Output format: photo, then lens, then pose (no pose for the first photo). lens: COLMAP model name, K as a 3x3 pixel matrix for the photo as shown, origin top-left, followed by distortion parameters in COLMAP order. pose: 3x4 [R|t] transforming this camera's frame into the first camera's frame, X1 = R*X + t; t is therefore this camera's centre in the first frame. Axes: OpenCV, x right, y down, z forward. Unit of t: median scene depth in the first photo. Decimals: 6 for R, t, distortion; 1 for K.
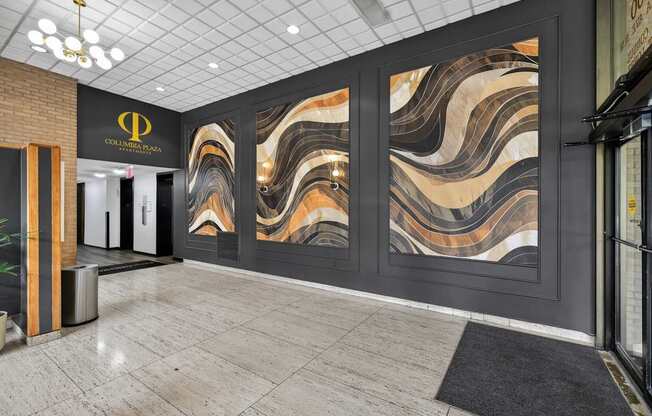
lens RADIAL K [[284.6, 0, 328.4], [0, 284.6, 206.7], [0, 0, 1]] dist [0.005576, 0.000320]
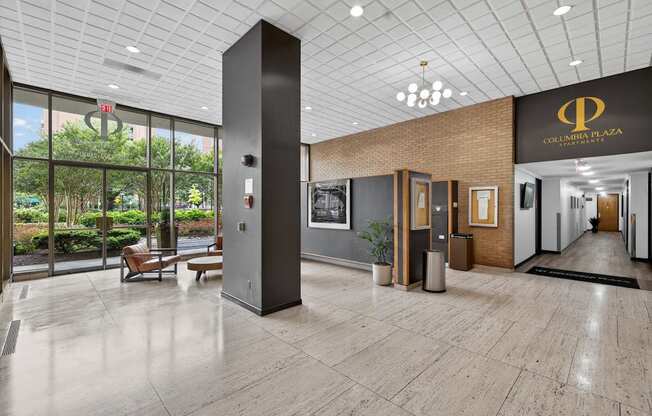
lens RADIAL K [[284.6, 0, 325.8], [0, 284.6, 208.5], [0, 0, 1]] dist [0.005576, 0.000320]
pose [[-0.211093, -0.002125, -0.977464, 0.580660], [-0.000551, 0.999998, -0.002055, 0.009972], [0.977466, 0.000105, -0.211094, 0.781469]]
